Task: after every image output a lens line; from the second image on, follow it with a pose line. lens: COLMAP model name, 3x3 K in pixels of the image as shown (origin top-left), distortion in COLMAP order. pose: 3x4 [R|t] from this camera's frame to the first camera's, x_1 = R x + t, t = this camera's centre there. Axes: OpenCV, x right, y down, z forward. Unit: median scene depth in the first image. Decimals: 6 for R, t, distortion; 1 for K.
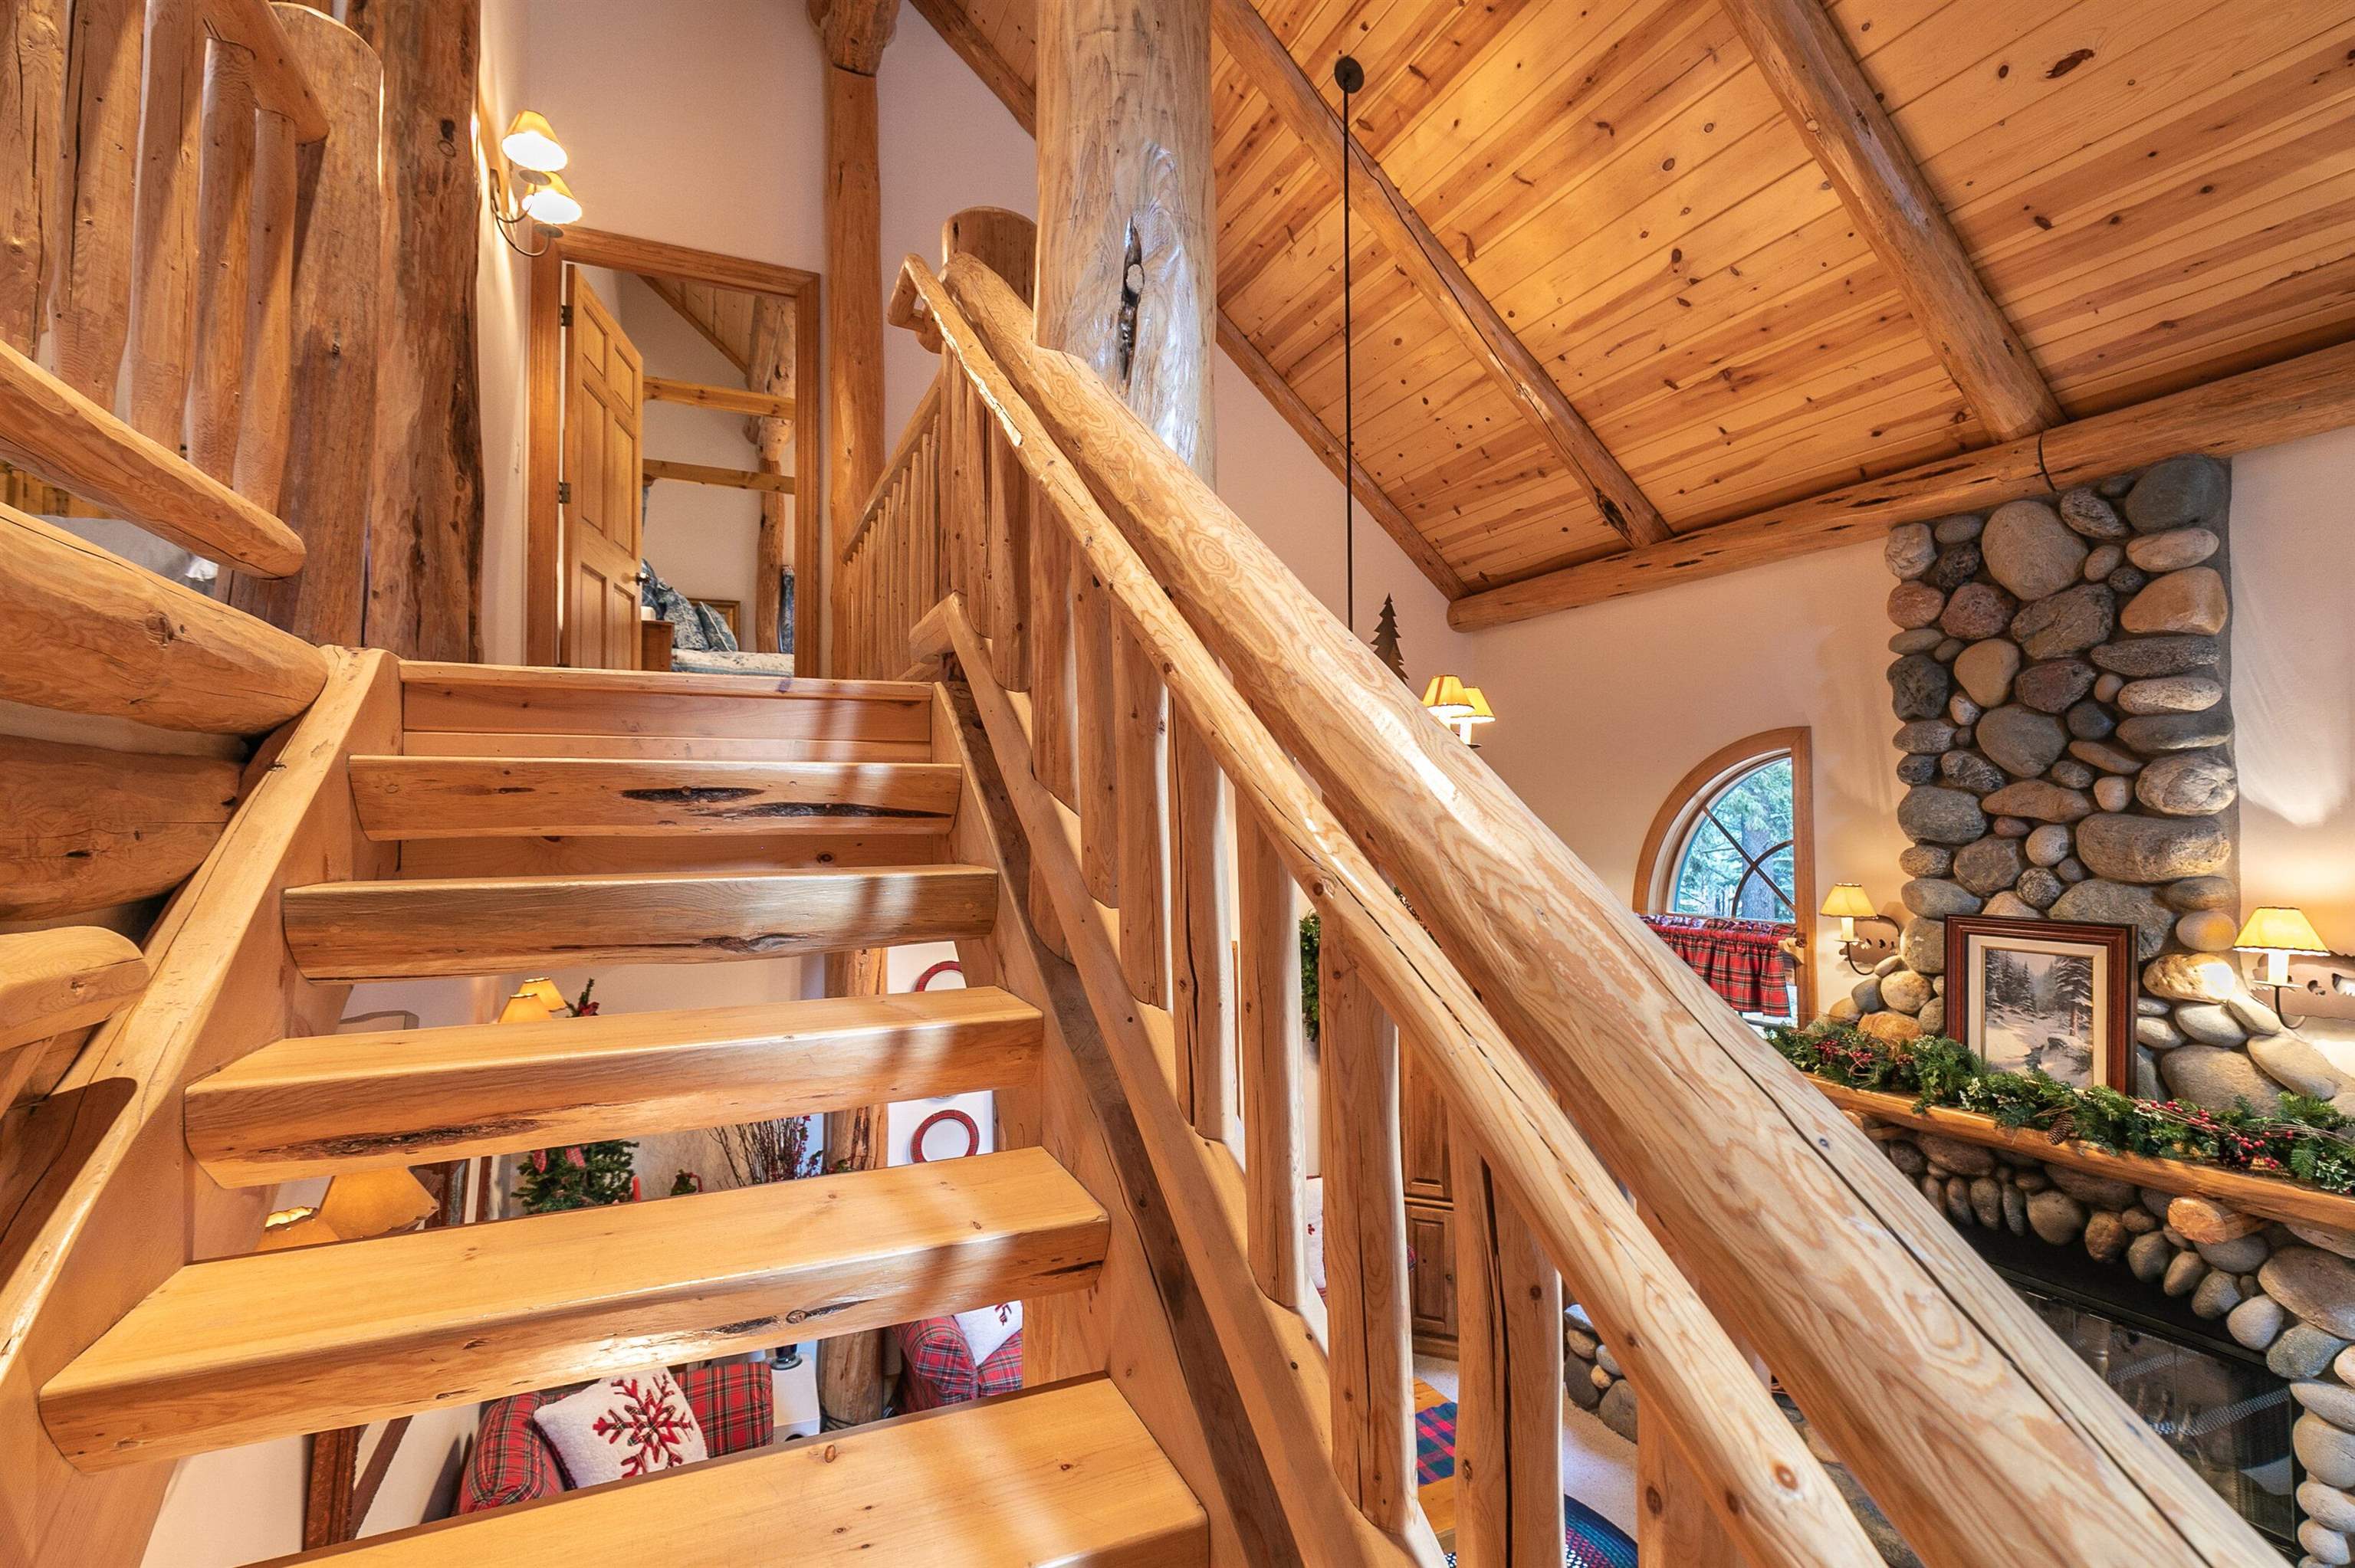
lens RADIAL K [[1079.1, 0, 1174.7], [0, 1079.1, 789.8], [0, 0, 1]] dist [0.004468, -0.000455]
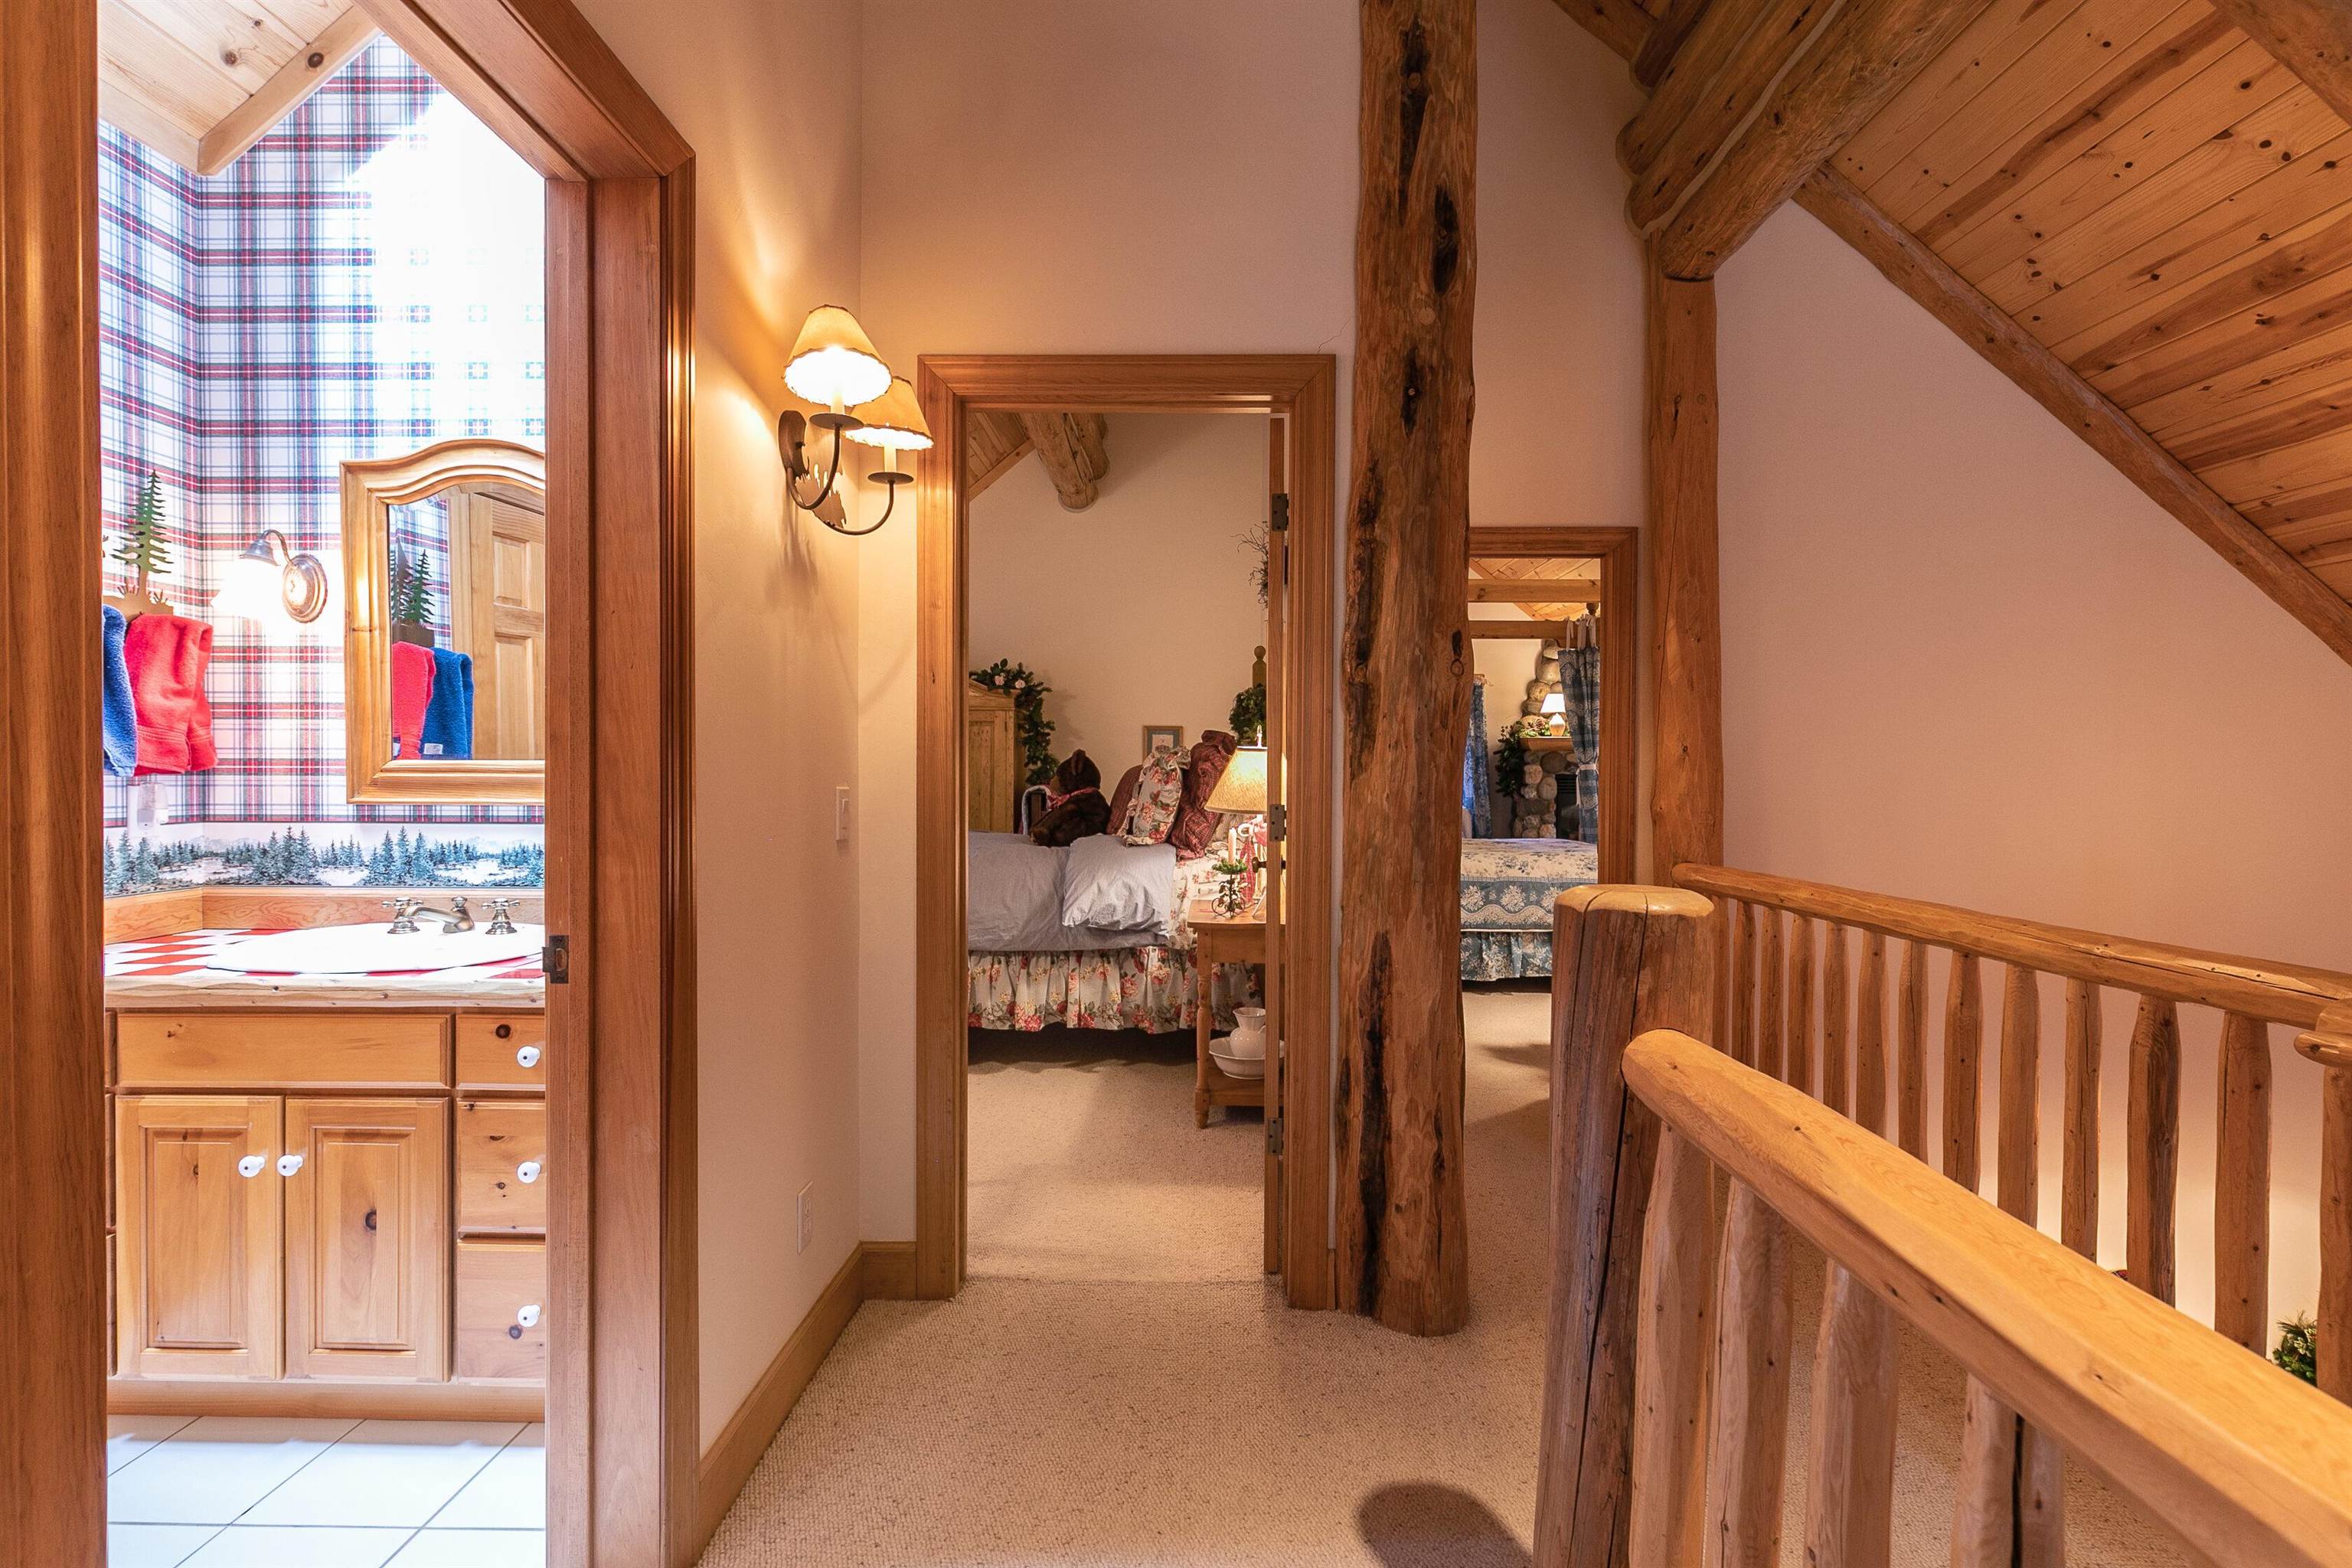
lens RADIAL K [[1077.9, 0, 1173.2], [0, 1077.9, 789.8], [0, 0, 1]] dist [0.004468, -0.000455]
pose [[0.905865, 0.012881, -0.423370, -0.524649], [0.003610, 0.999266, 0.038129, -0.540398], [0.423550, -0.036068, 0.905154, 0.139136]]
